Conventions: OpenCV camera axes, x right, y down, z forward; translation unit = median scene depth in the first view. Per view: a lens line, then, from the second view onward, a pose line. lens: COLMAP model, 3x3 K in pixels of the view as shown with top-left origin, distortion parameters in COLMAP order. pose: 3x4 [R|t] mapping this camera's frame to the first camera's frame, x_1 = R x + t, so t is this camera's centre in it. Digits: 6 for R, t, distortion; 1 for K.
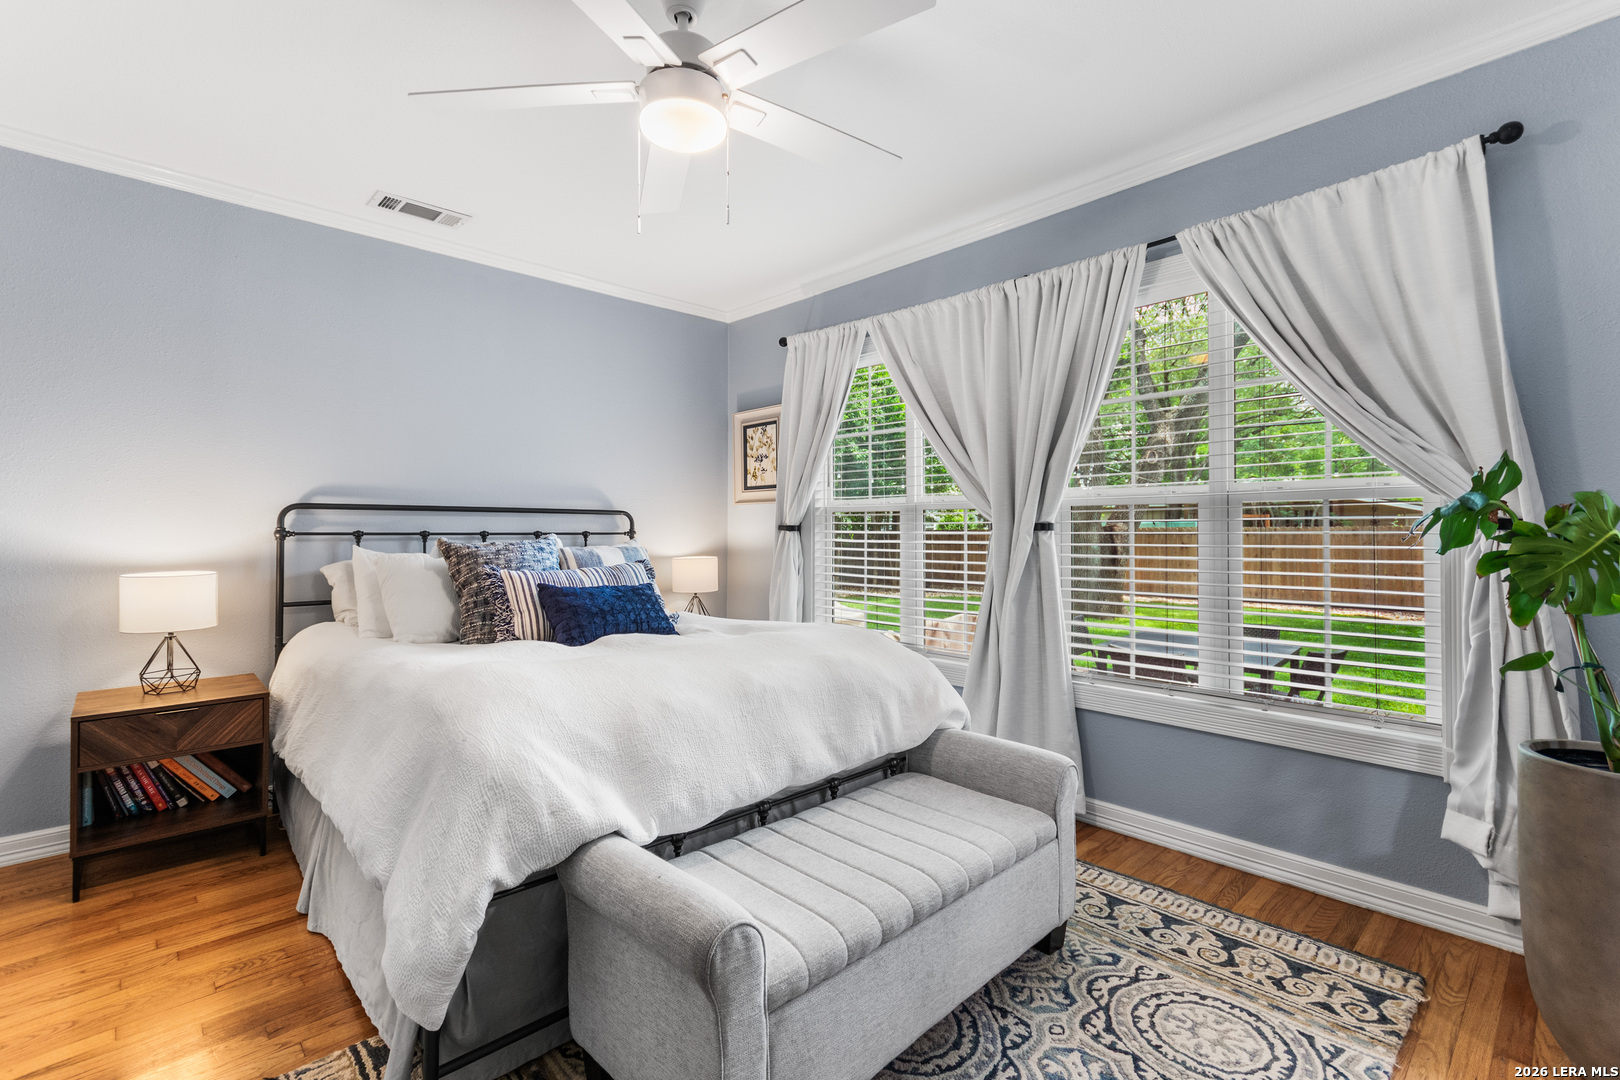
lens RADIAL K [[731.2, 0, 802.2], [0, 731.2, 533.4], [0, 0, 1]] dist [0.001473, 0.000707]
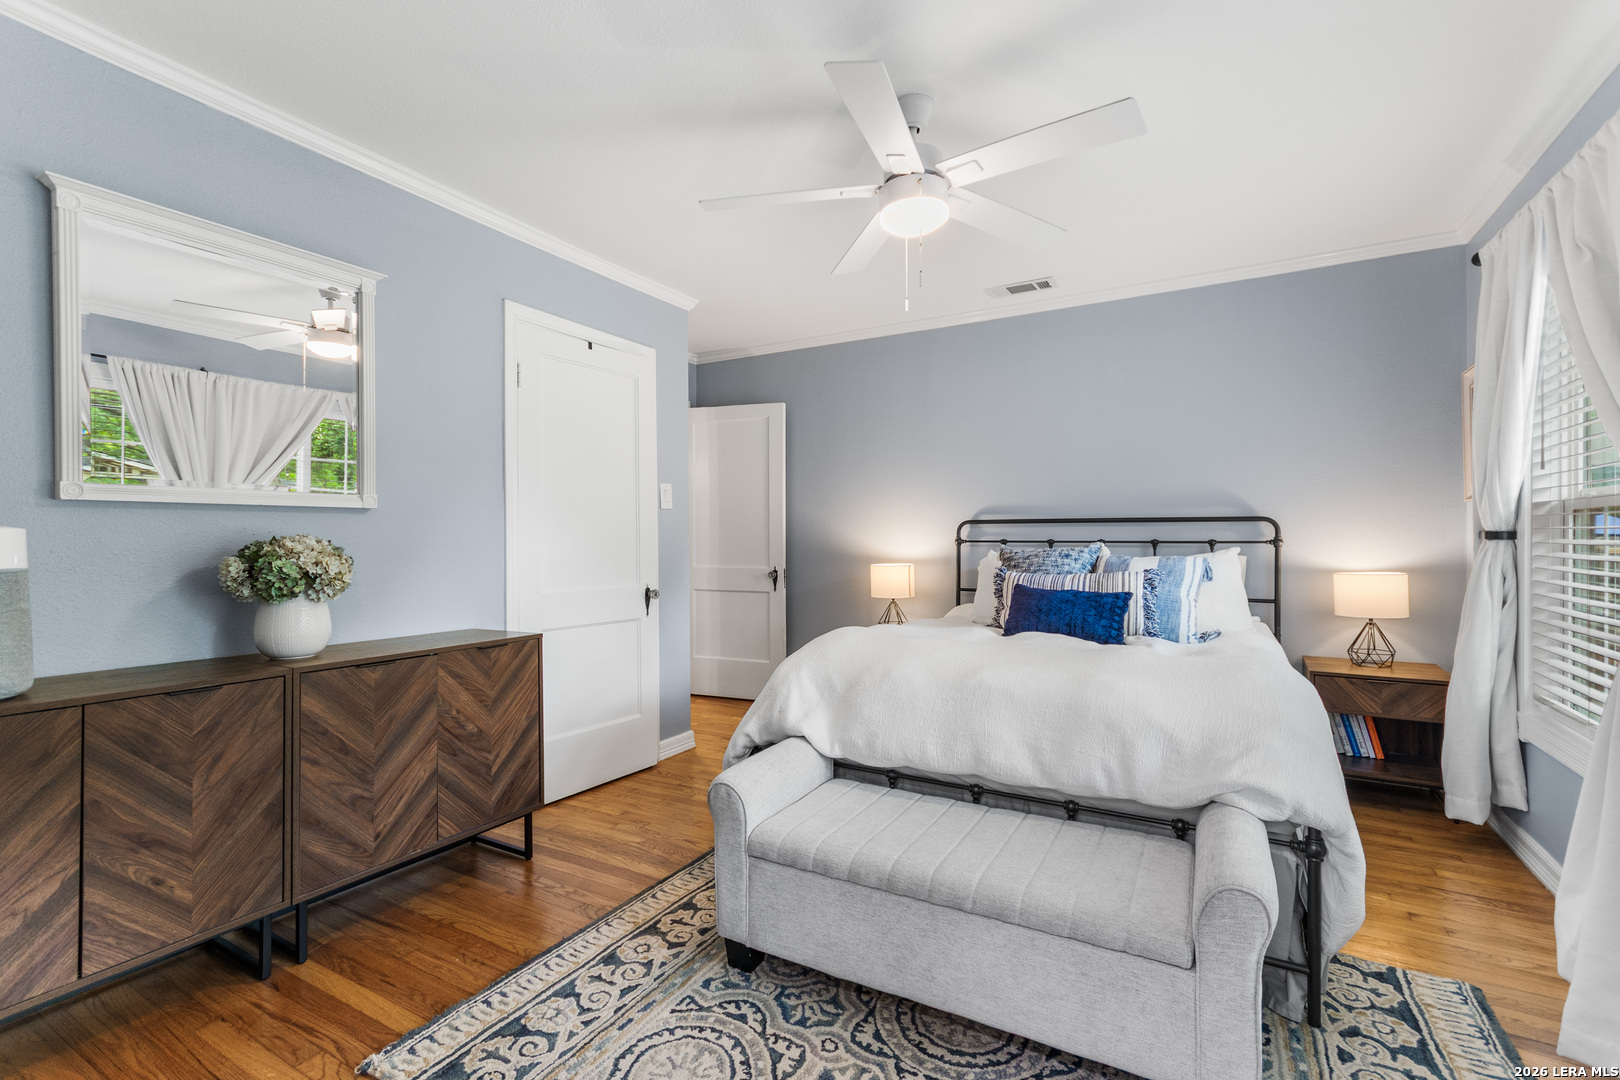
lens RADIAL K [[727.7, 0, 796.5], [0, 727.7, 547.5], [0, 0, 1]] dist [0.000816, 0.000396]
pose [[0.270940, 0.012854, -0.962510, 0.542976], [-0.000485, 0.999913, 0.013217, -0.005538], [0.962596, -0.003114, 0.270923, 0.253128]]
